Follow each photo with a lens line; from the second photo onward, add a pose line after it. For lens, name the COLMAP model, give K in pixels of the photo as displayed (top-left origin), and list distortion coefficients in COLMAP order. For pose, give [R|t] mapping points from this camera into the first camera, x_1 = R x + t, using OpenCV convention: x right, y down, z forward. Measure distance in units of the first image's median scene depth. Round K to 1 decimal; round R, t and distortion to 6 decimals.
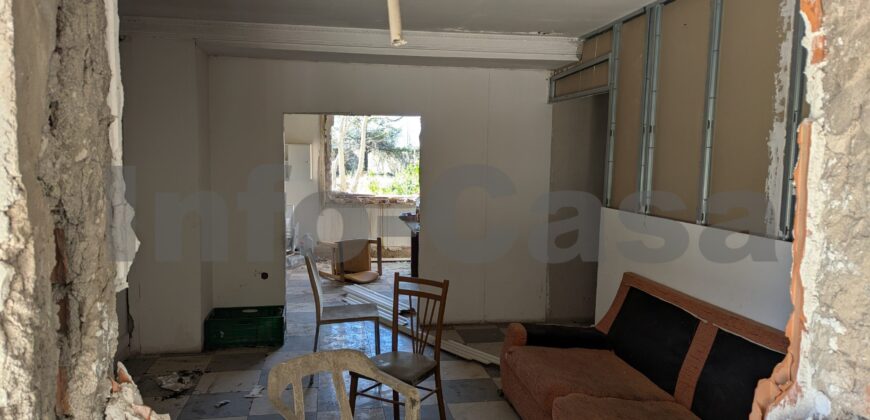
lens RADIAL K [[617.0, 0, 441.1], [0, 617.0, 218.2], [0, 0, 1]] dist [0.069619, -0.082743]
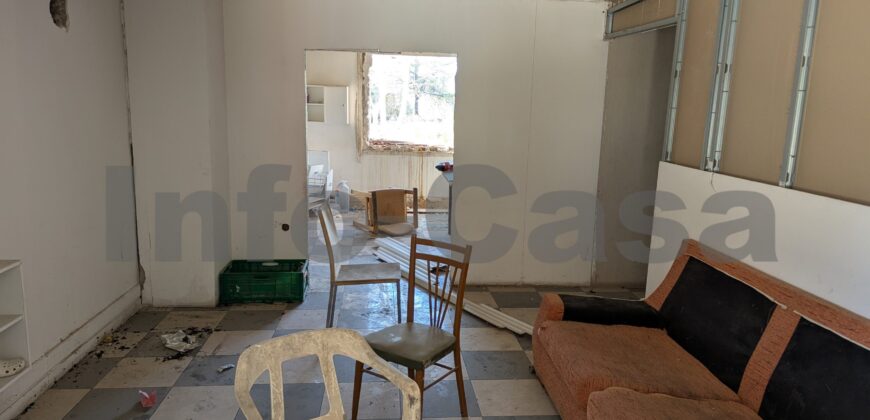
lens RADIAL K [[617.0, 0, 441.1], [0, 617.0, 218.2], [0, 0, 1]] dist [0.069619, -0.082743]
pose [[0.996339, 0.028014, -0.080771, 0.030079], [-0.021048, 0.996086, 0.085847, -0.007606], [0.082860, -0.083833, 0.993029, 0.120072]]
